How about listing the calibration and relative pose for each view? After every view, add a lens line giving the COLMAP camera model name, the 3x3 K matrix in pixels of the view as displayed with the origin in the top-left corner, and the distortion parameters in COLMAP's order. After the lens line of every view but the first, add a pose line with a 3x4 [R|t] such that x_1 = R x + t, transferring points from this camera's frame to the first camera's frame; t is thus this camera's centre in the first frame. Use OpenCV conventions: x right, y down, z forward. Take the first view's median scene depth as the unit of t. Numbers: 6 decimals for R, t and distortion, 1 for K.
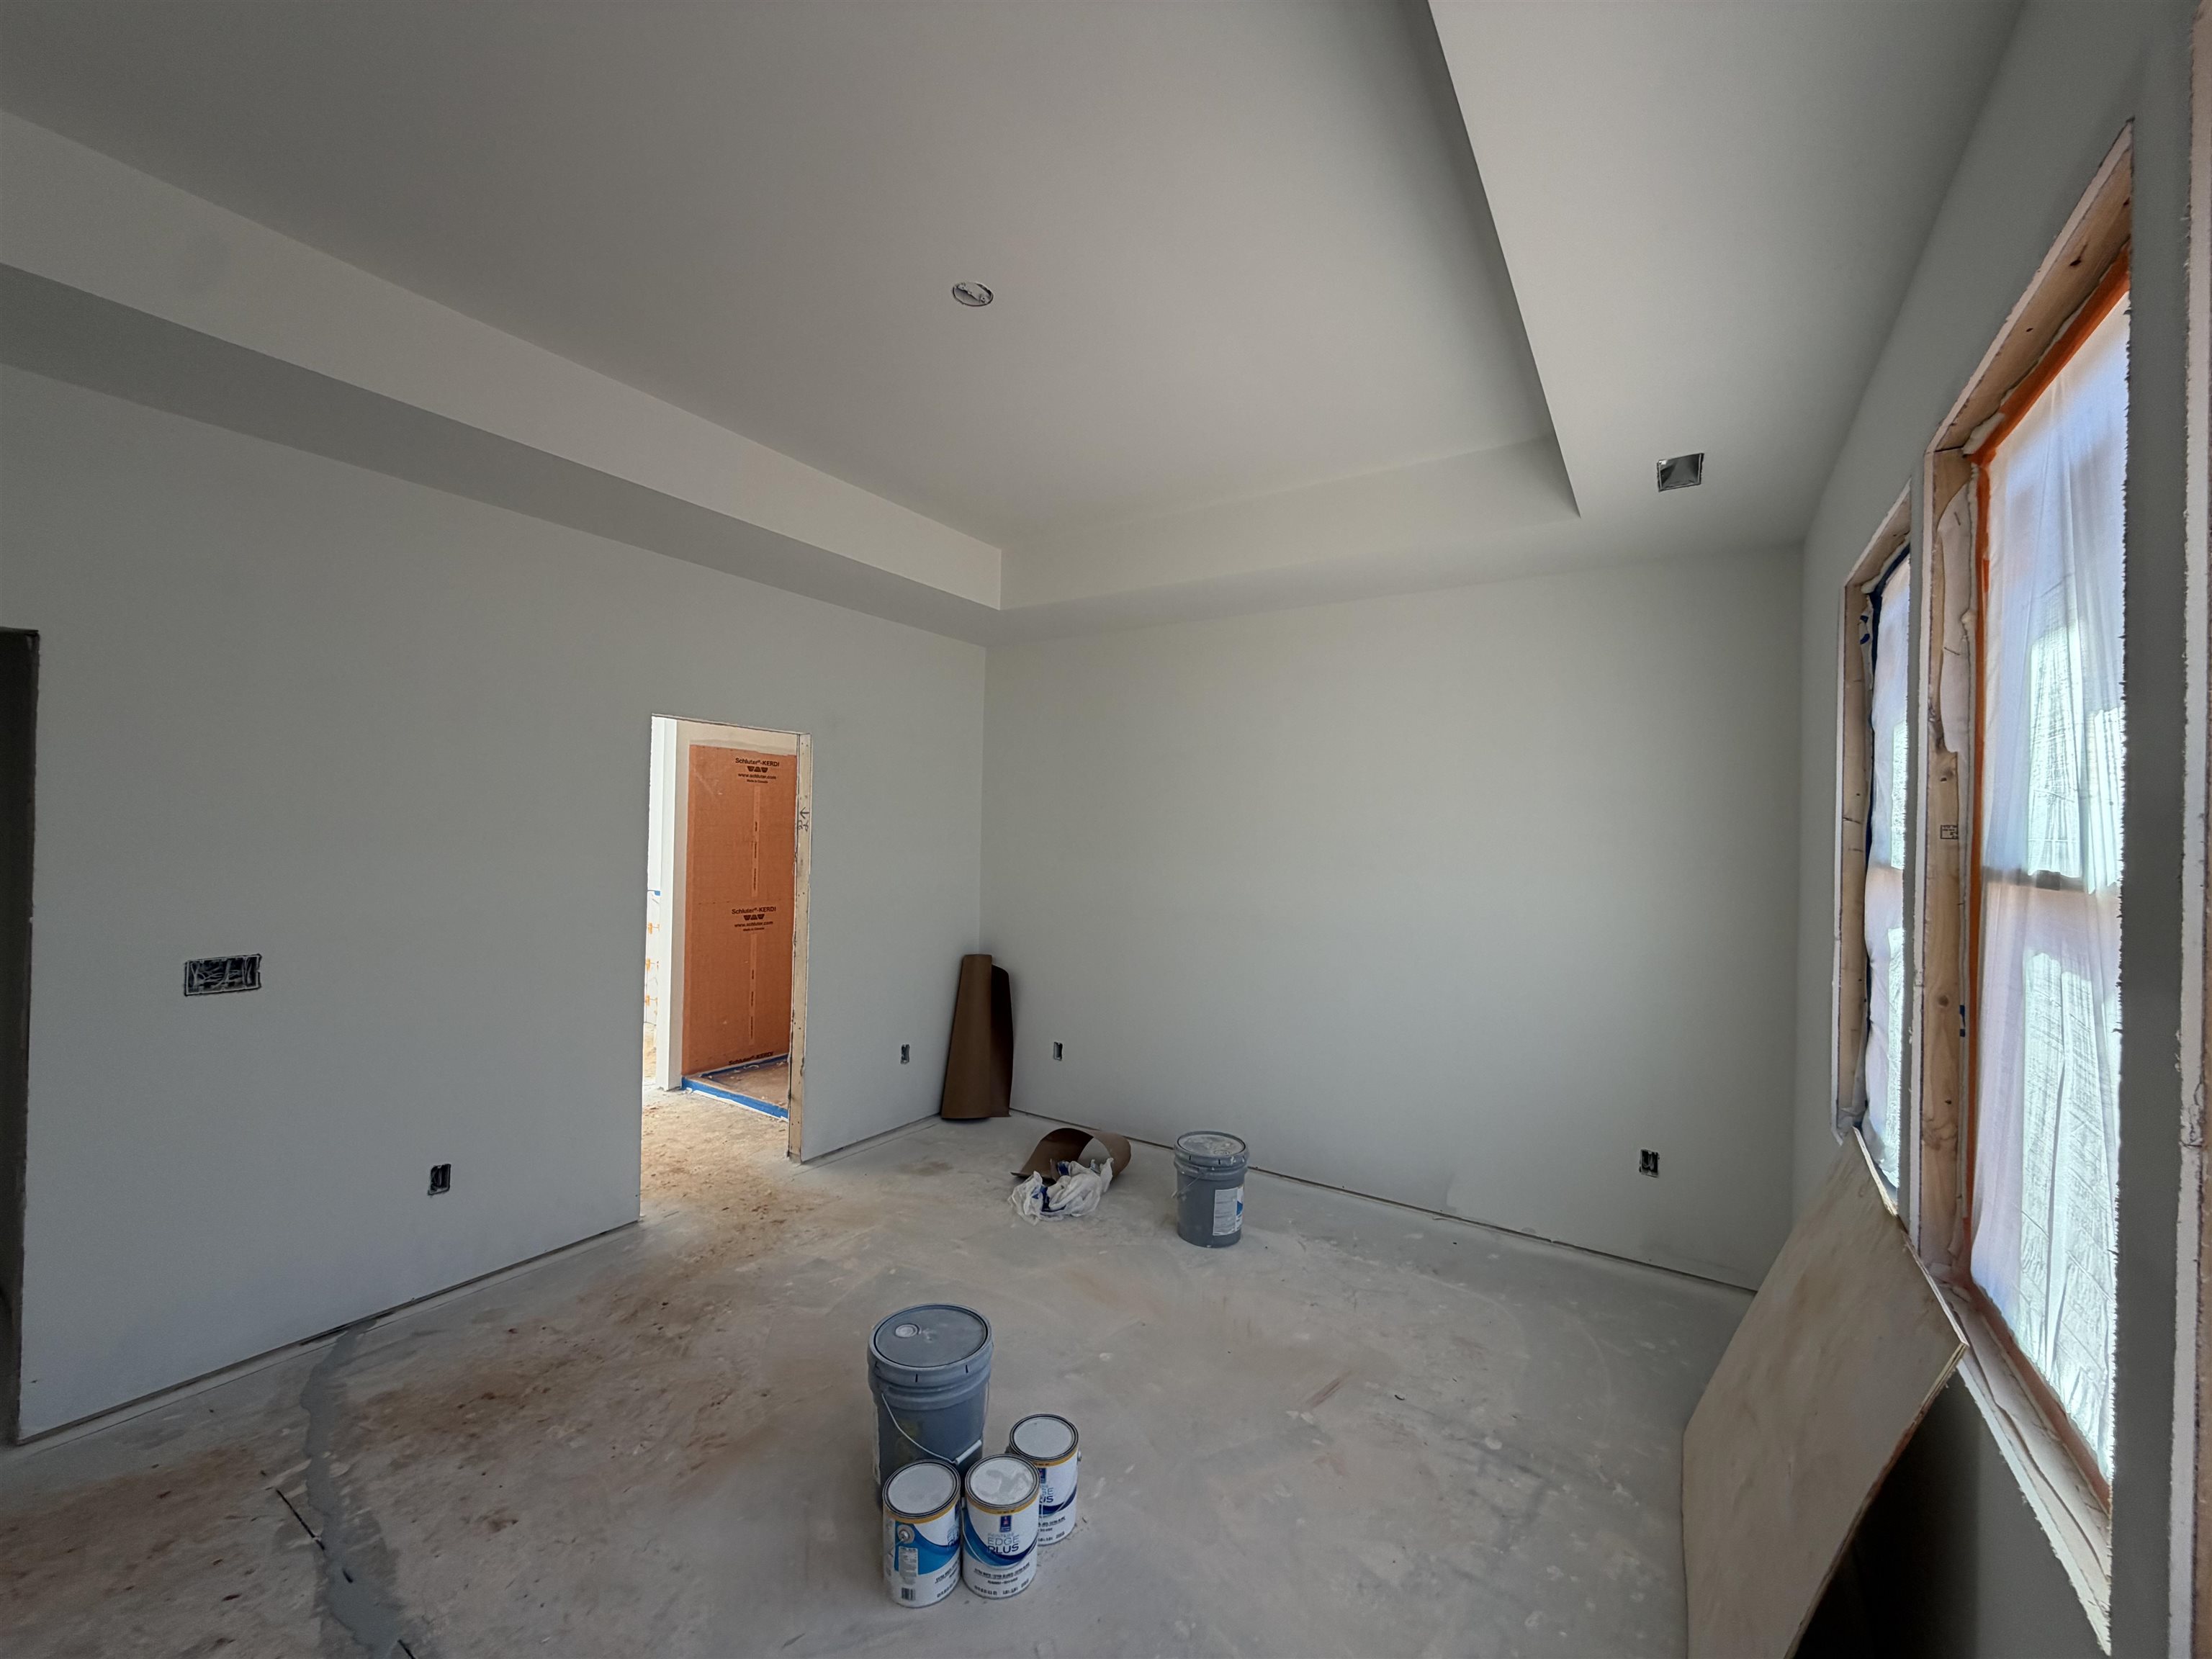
lens RADIAL K [[886.2, 0, 1095.4], [0, 886.2, 830.3], [0, 0, 1]] dist [-0.001412, 0.000173]
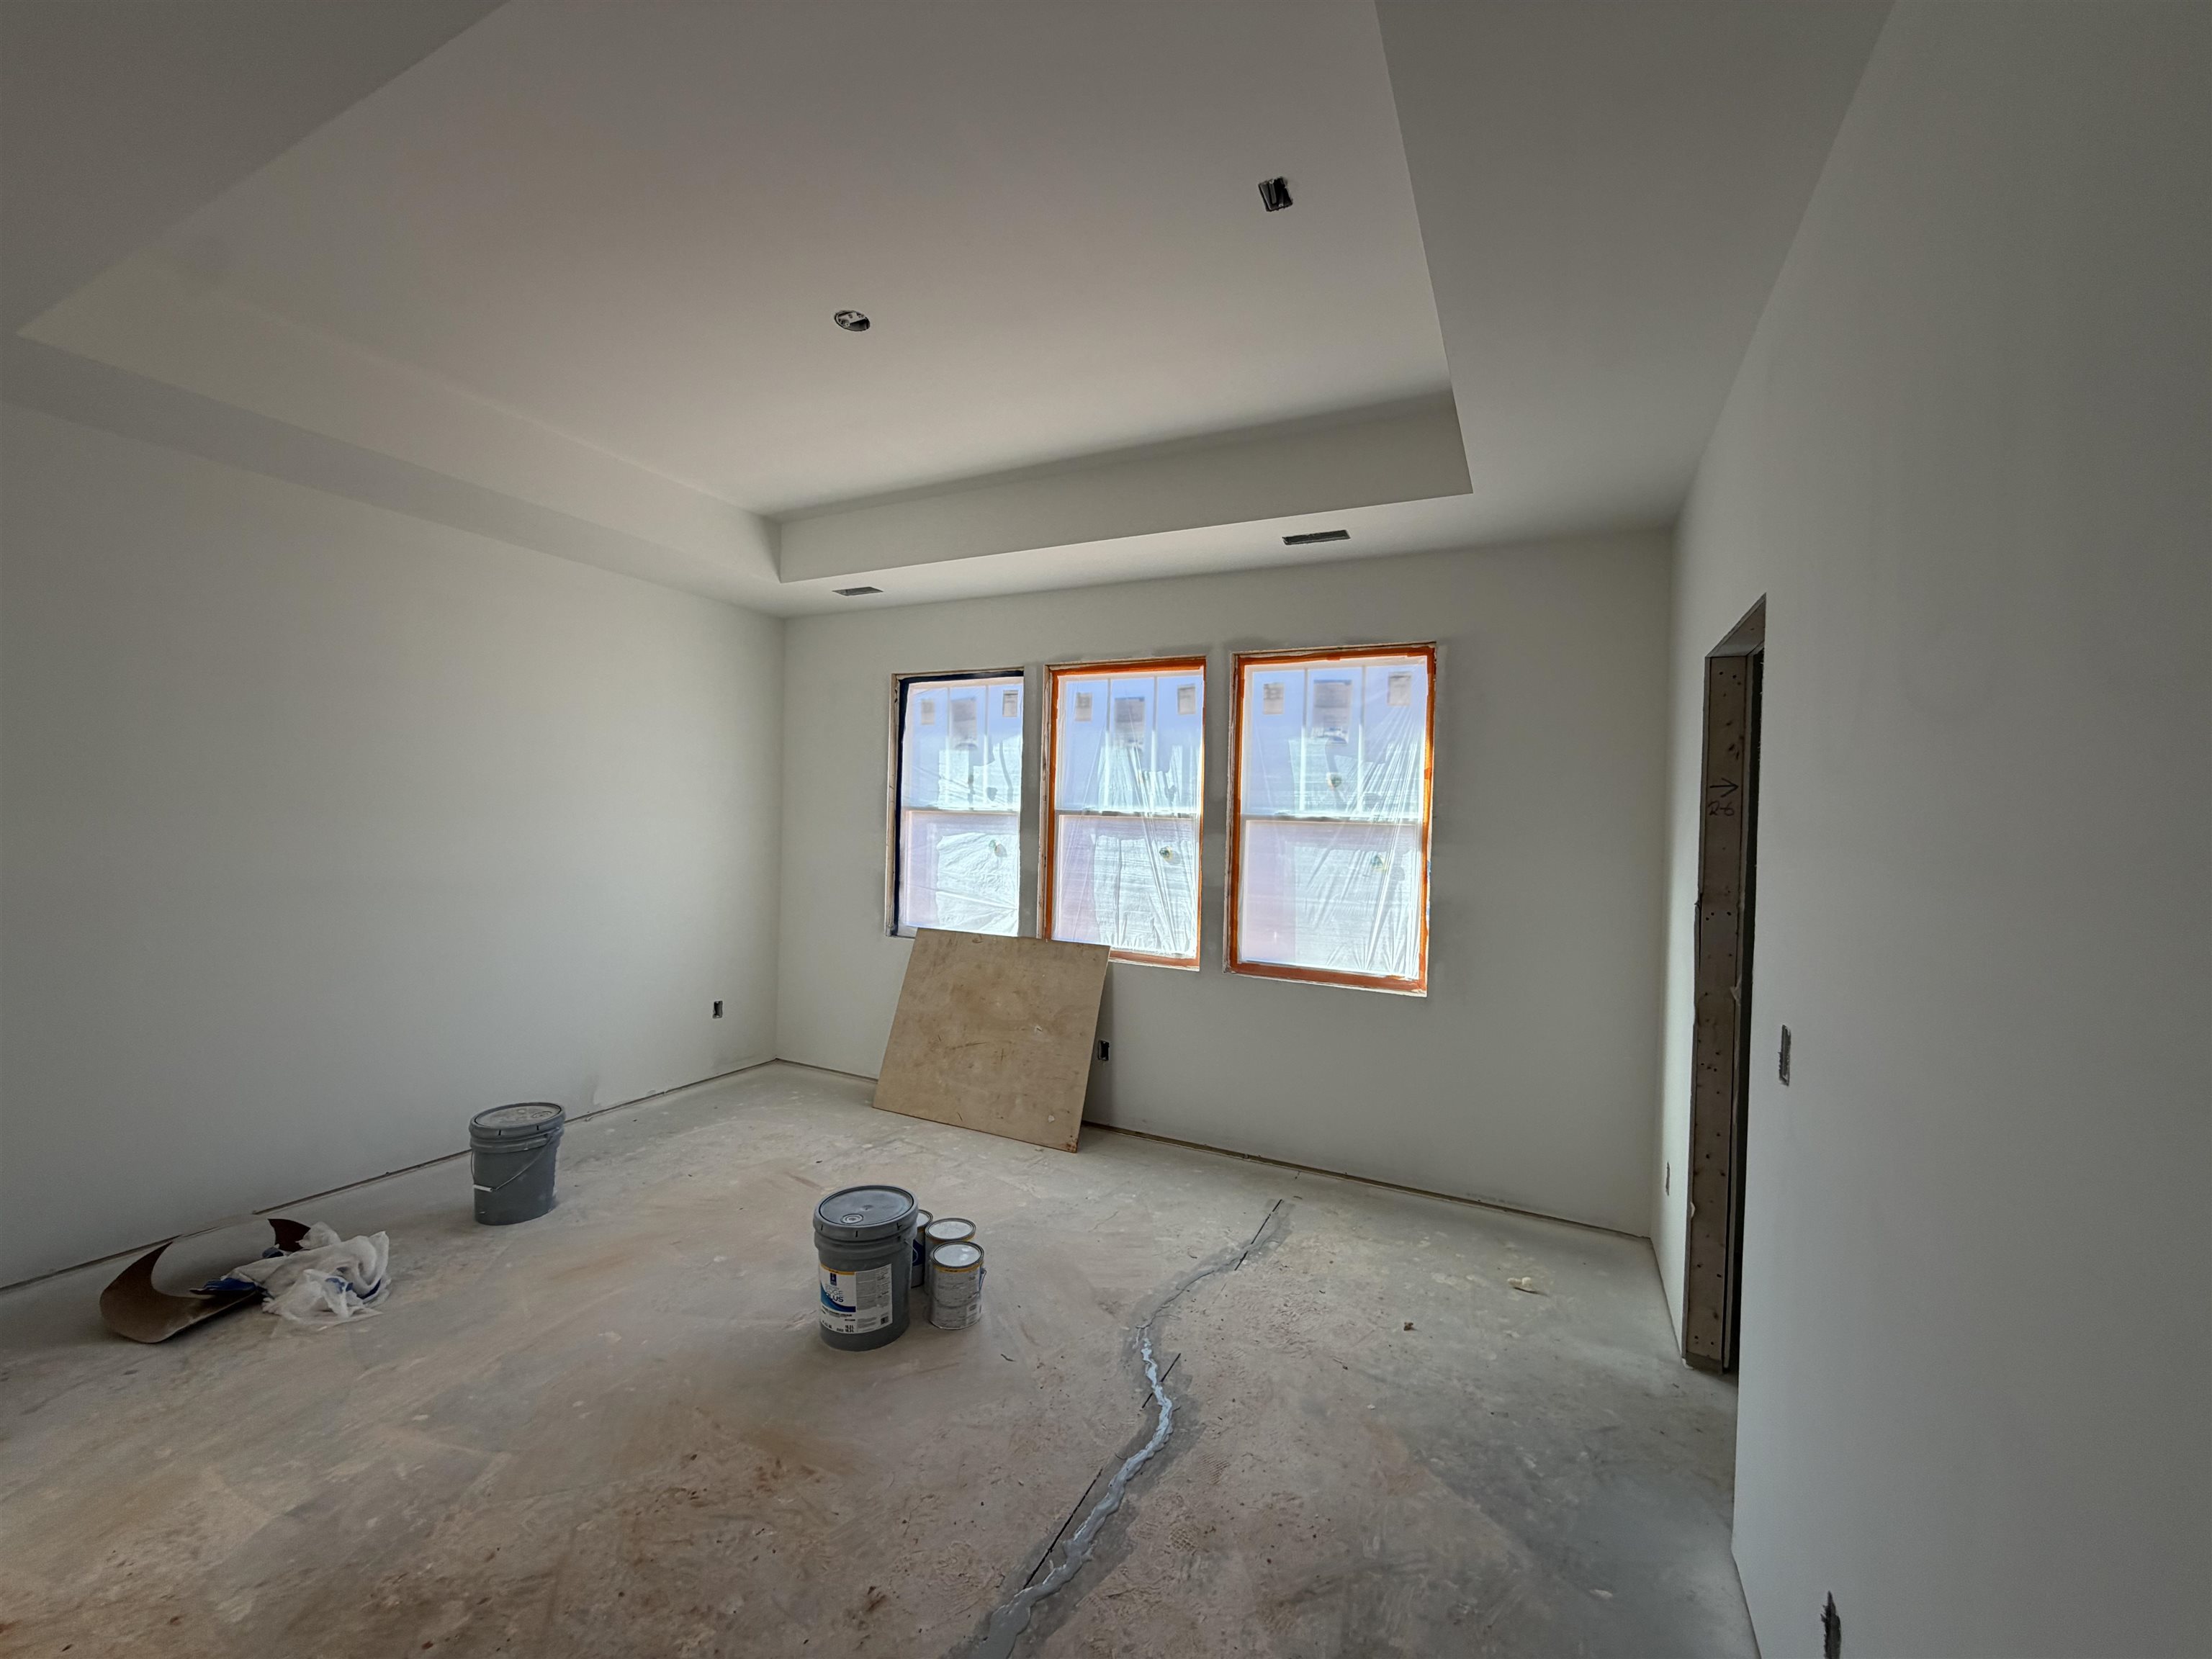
lens RADIAL K [[886.2, 0, 1102.2], [0, 886.2, 824.1], [0, 0, 1]] dist [-0.001412, 0.000173]
pose [[-0.125502, -0.029973, 0.991640, -0.968007], [-0.031904, 0.999148, 0.026162, 0.002837], [-0.991580, -0.028354, -0.126351, 0.578269]]
